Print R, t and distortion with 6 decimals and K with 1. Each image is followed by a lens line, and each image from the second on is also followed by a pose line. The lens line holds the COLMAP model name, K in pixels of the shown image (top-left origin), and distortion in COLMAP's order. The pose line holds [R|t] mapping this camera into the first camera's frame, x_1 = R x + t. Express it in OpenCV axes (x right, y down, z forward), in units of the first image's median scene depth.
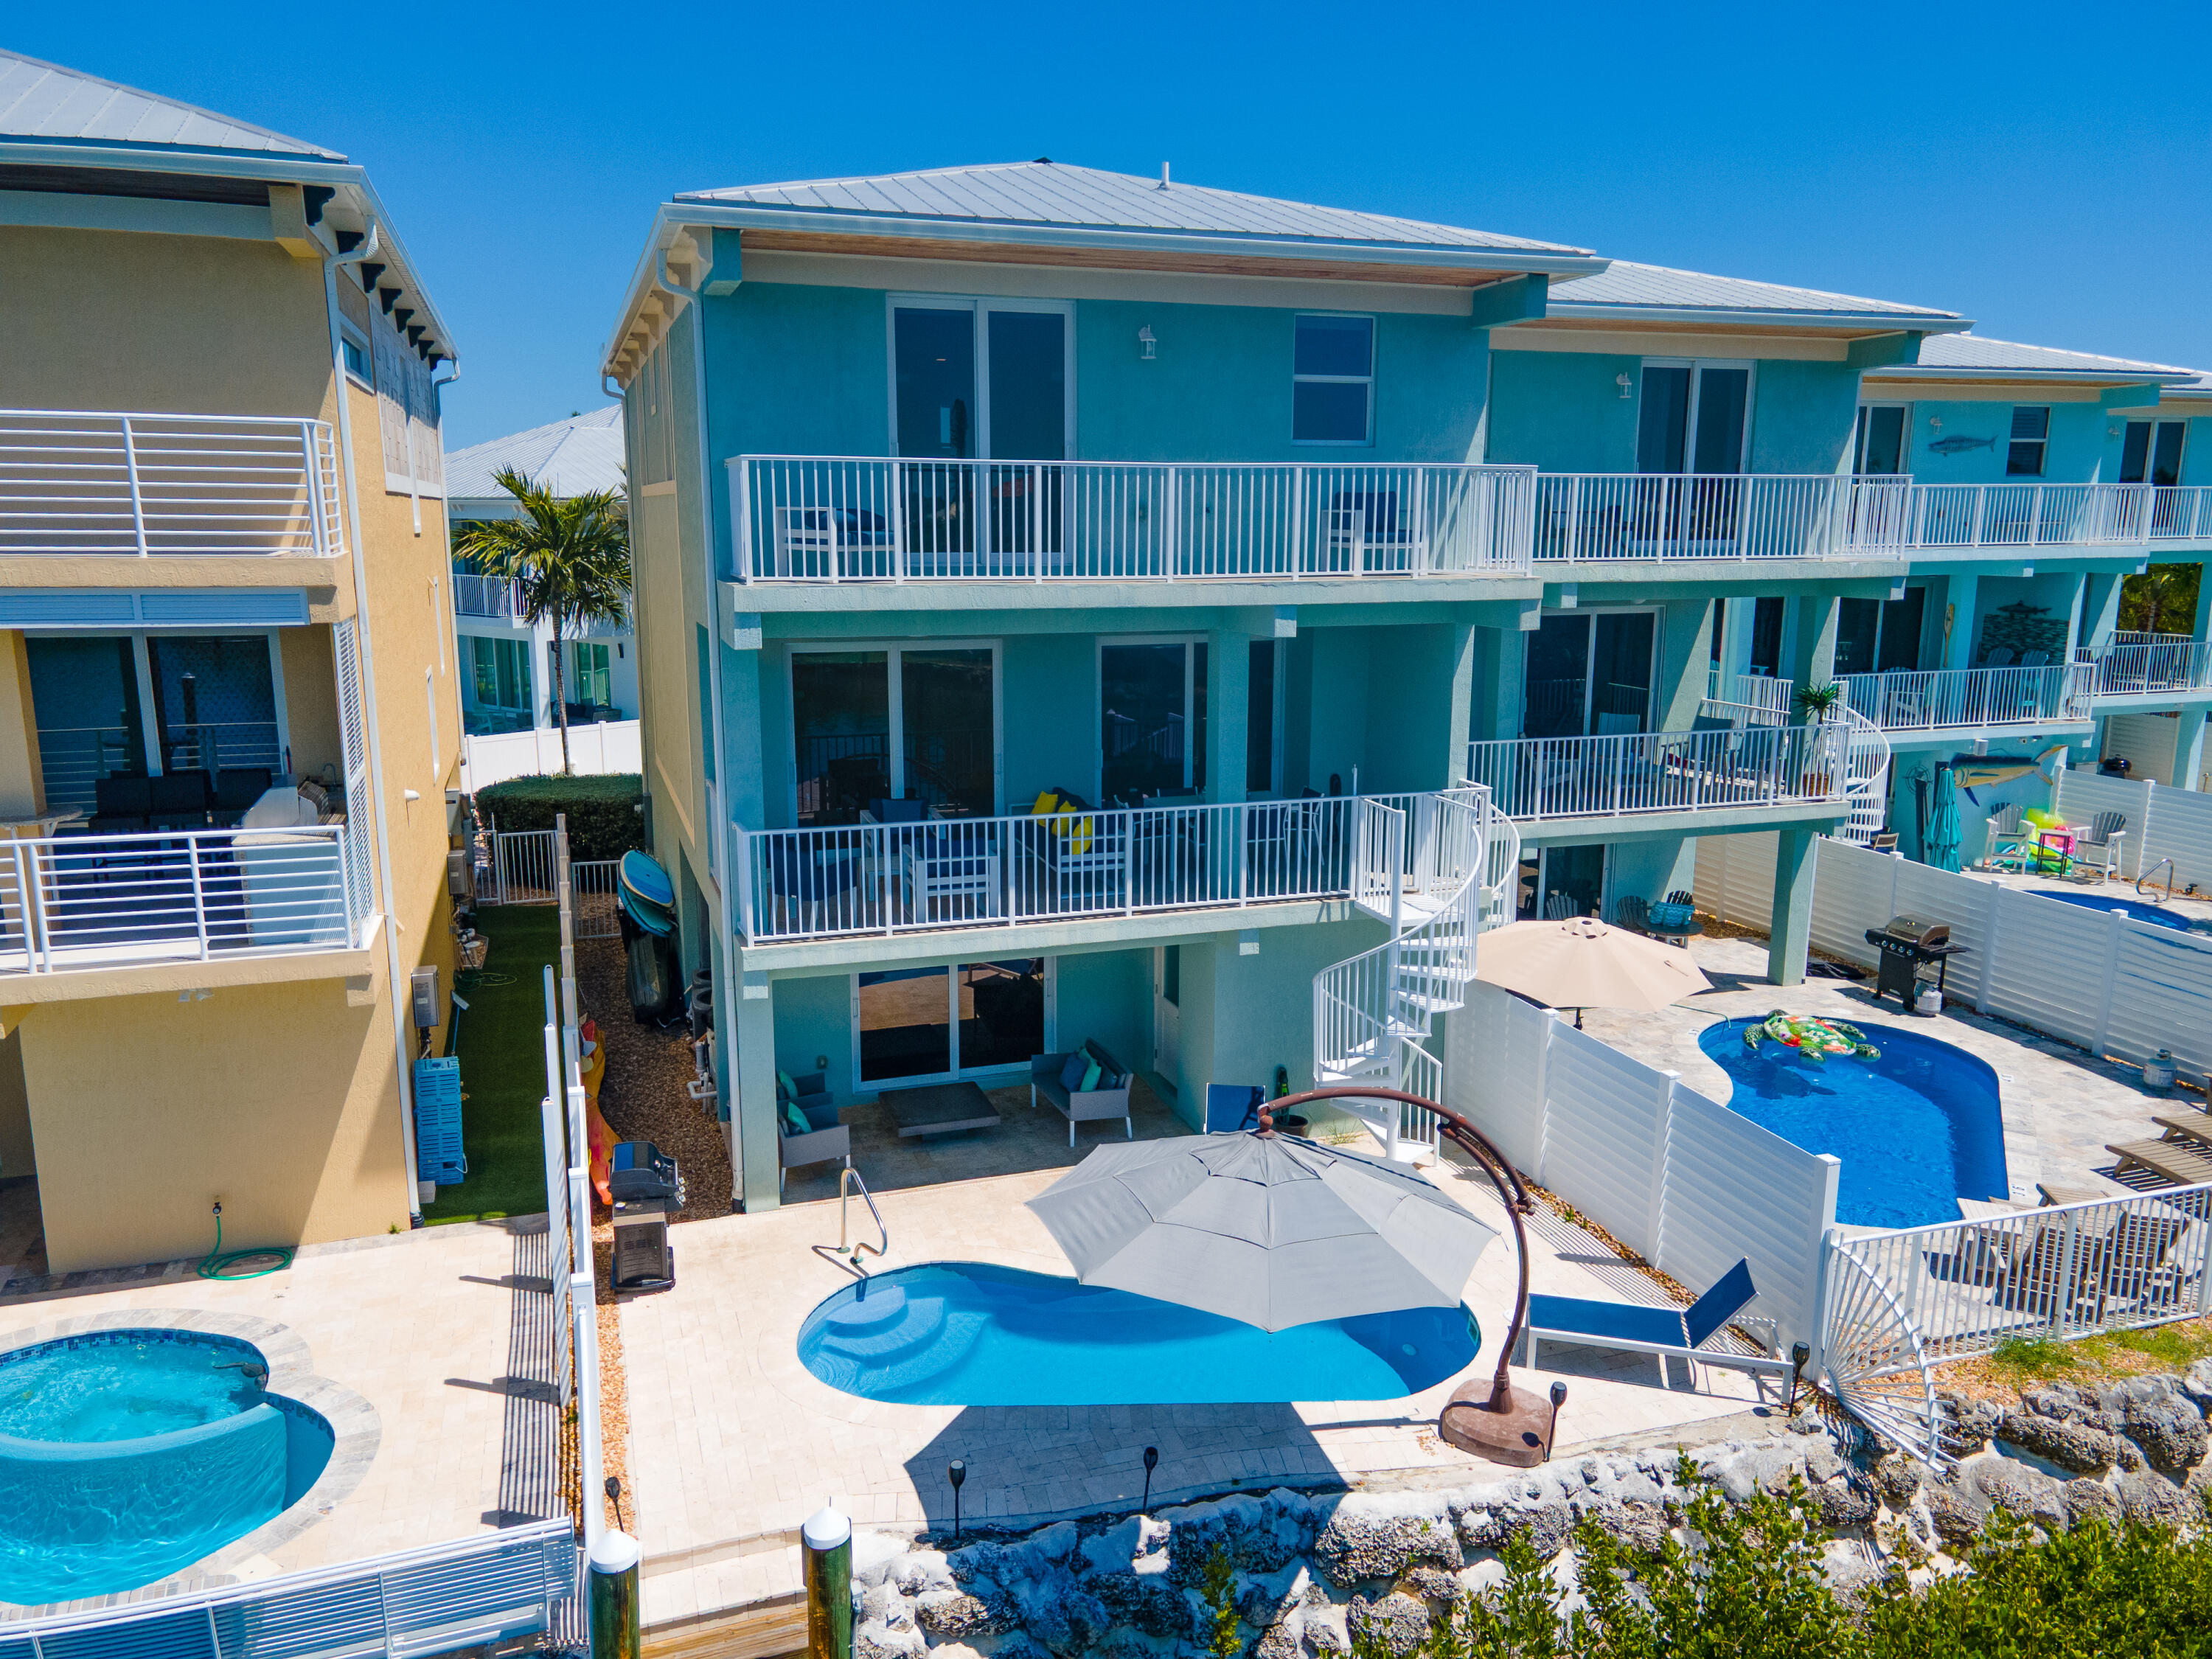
lens RADIAL K [[1616.1, 0, 1106.0], [0, 1616.1, 829.5], [0, 0, 1]] dist [-0.005765, 0.056408]
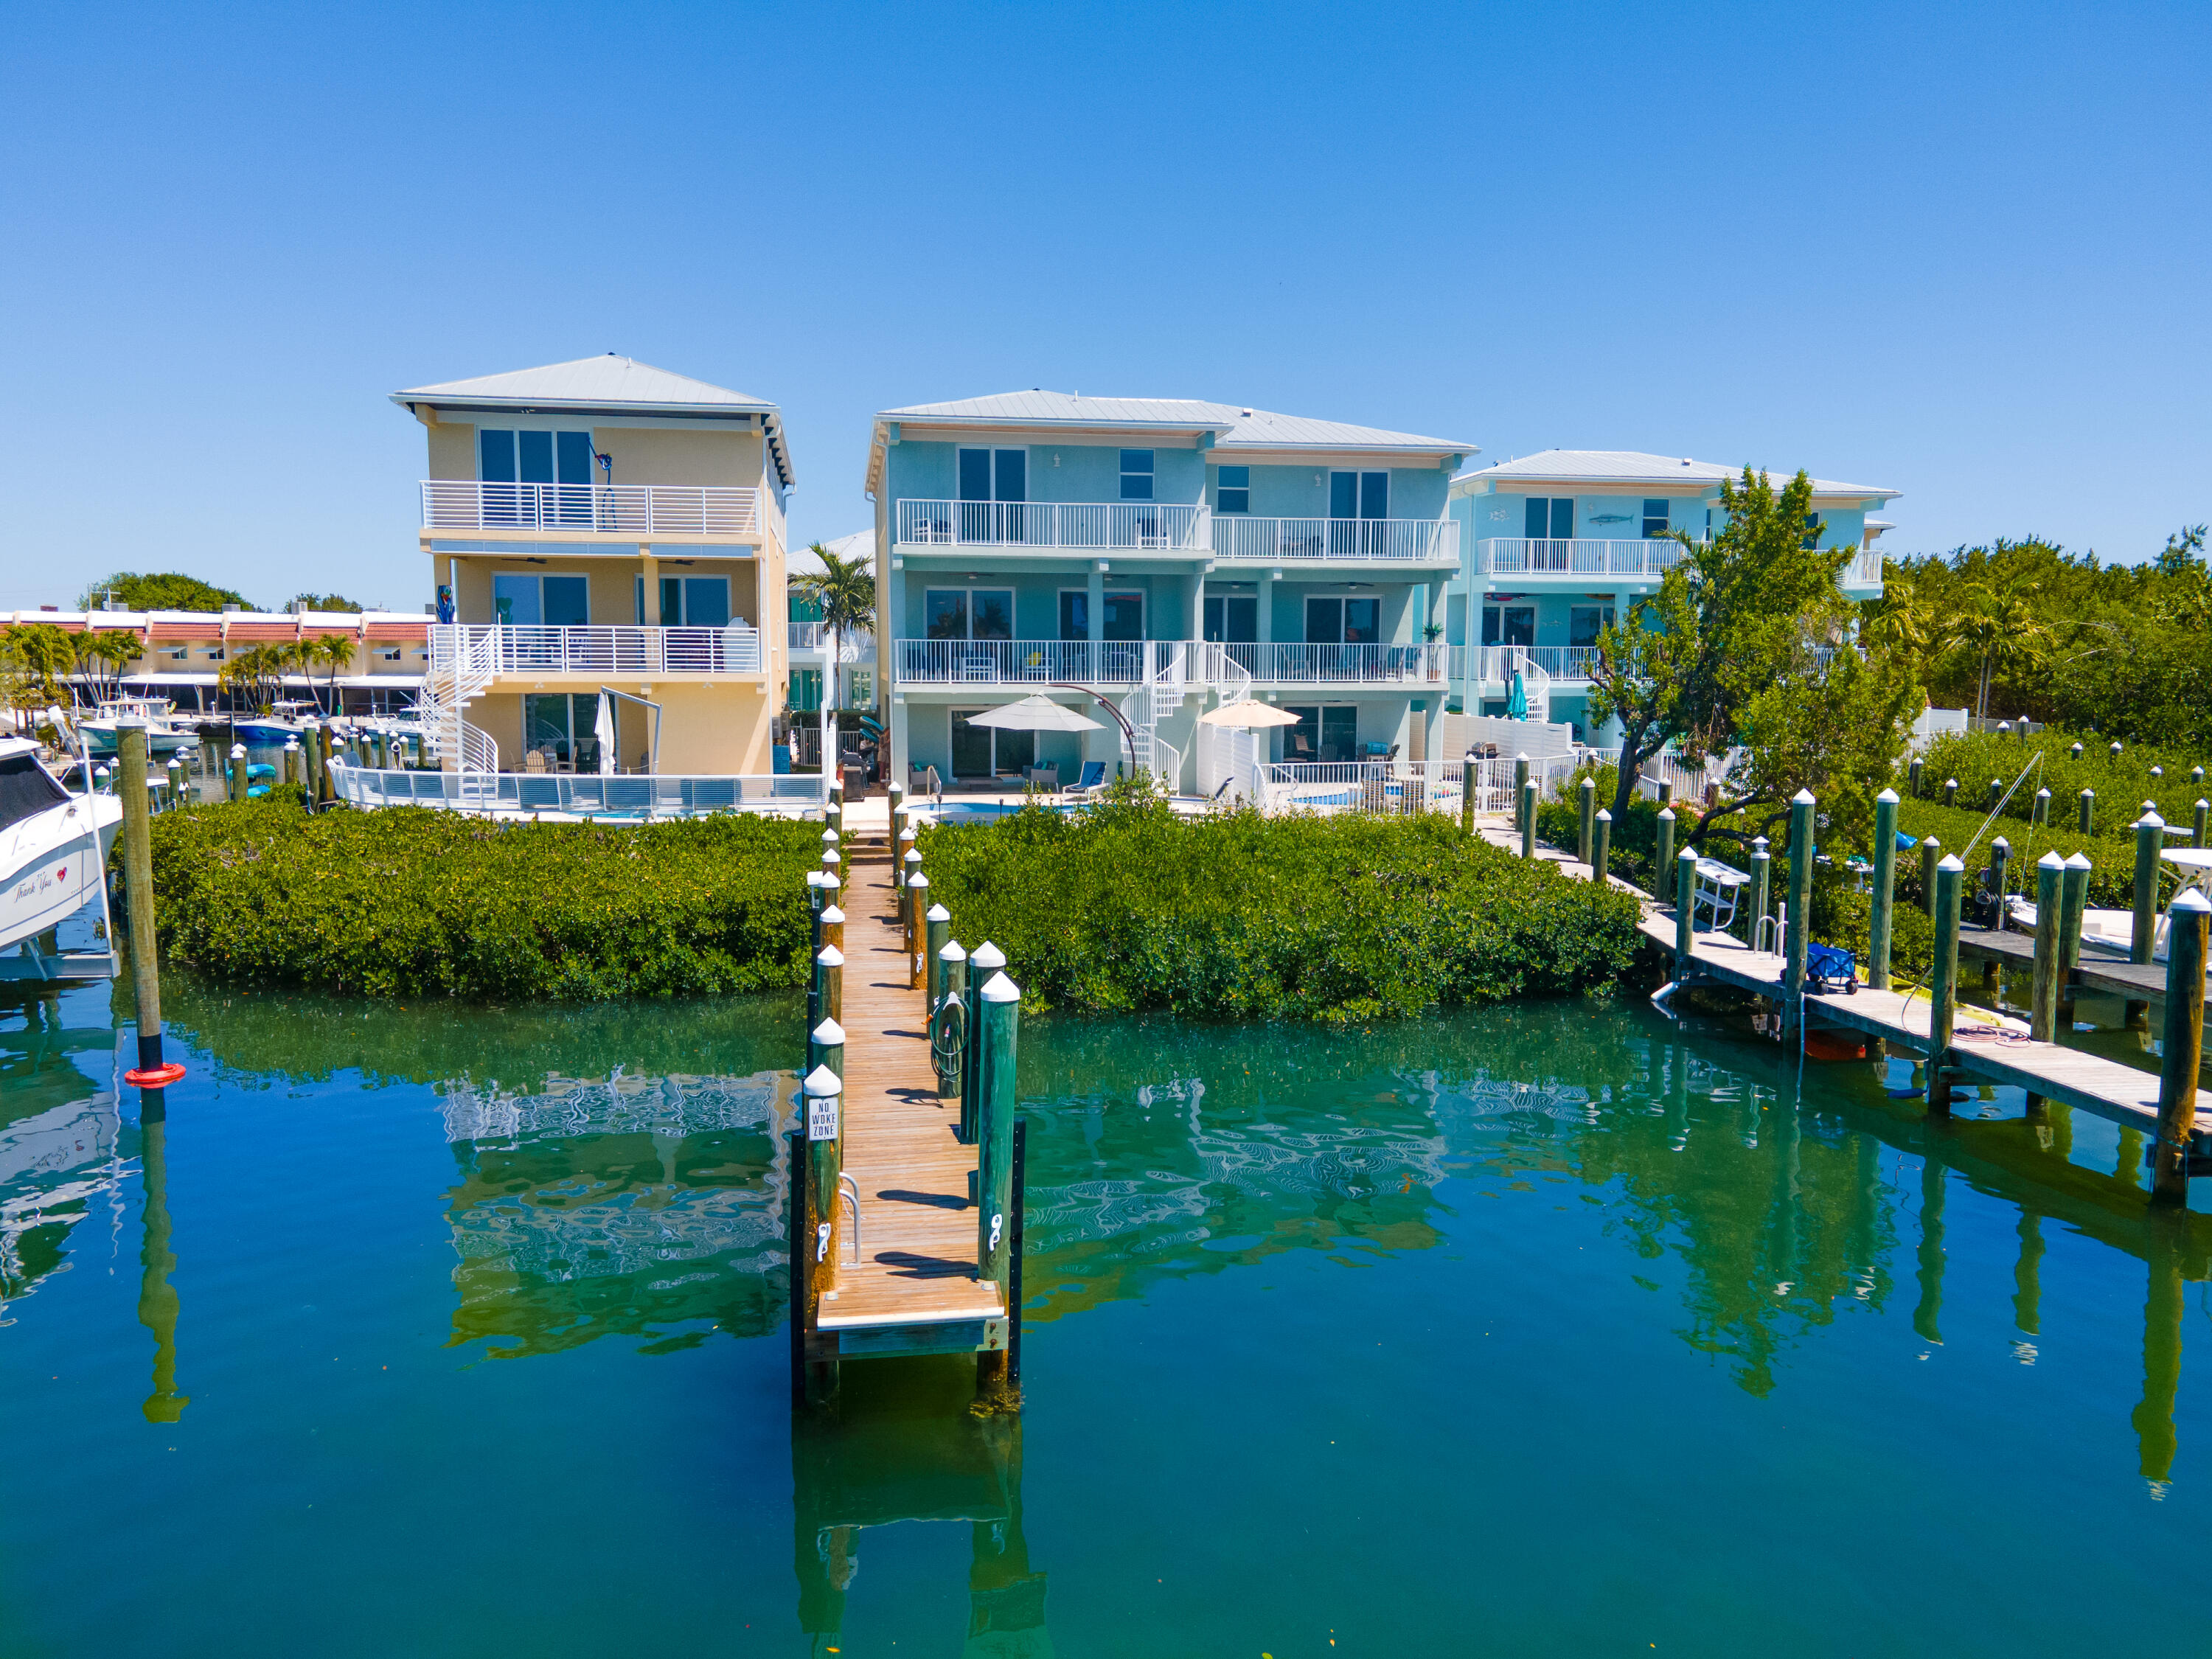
lens RADIAL K [[1616.1, 0, 1106.0], [0, 1616.1, 829.5], [0, 0, 1]] dist [-0.005765, 0.056408]
pose [[0.986376, 0.017639, -0.163561, 0.550685], [-0.032730, 0.995401, -0.090036, 0.532774], [0.161221, 0.094163, 0.982416, -1.517841]]
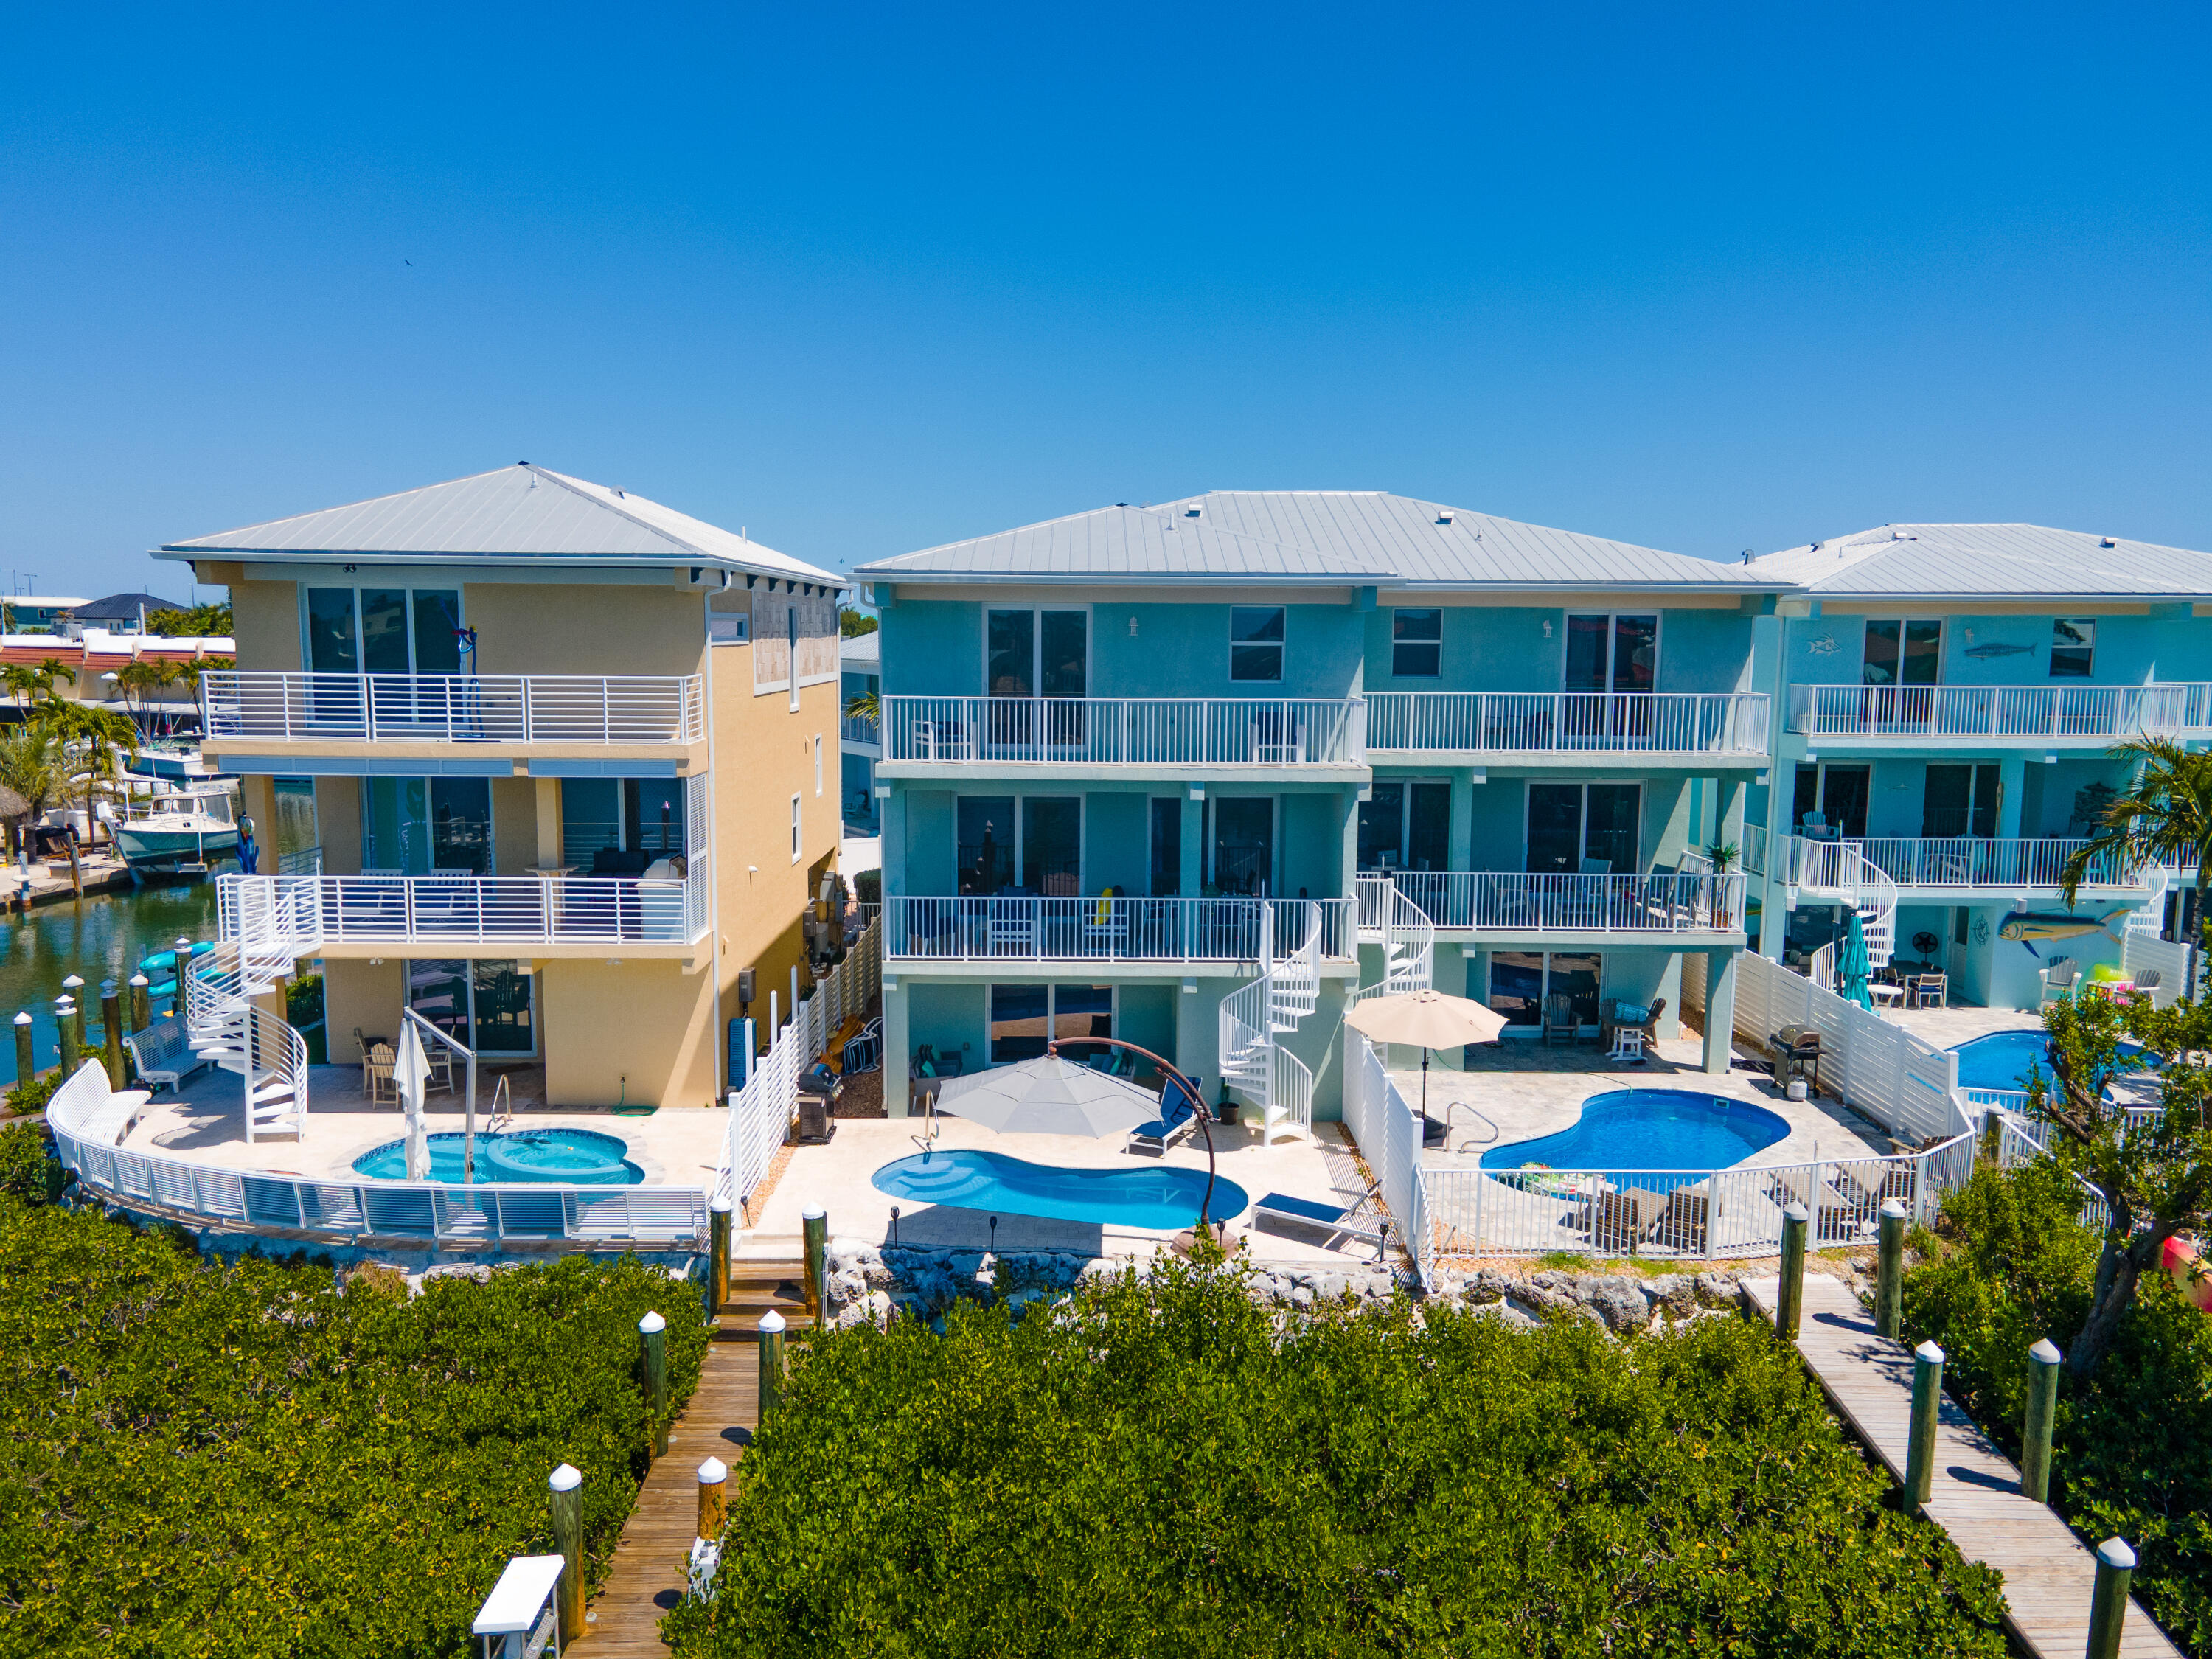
lens RADIAL K [[1590.6, 0, 1106.0], [0, 1590.6, 829.5], [0, 0, 1]] dist [0.028560, 0.000327]
pose [[0.949615, 0.042724, -0.310493, 0.541829], [-0.065754, 0.995776, -0.064082, 0.023870], [0.306443, 0.081269, 0.948413, -0.604608]]
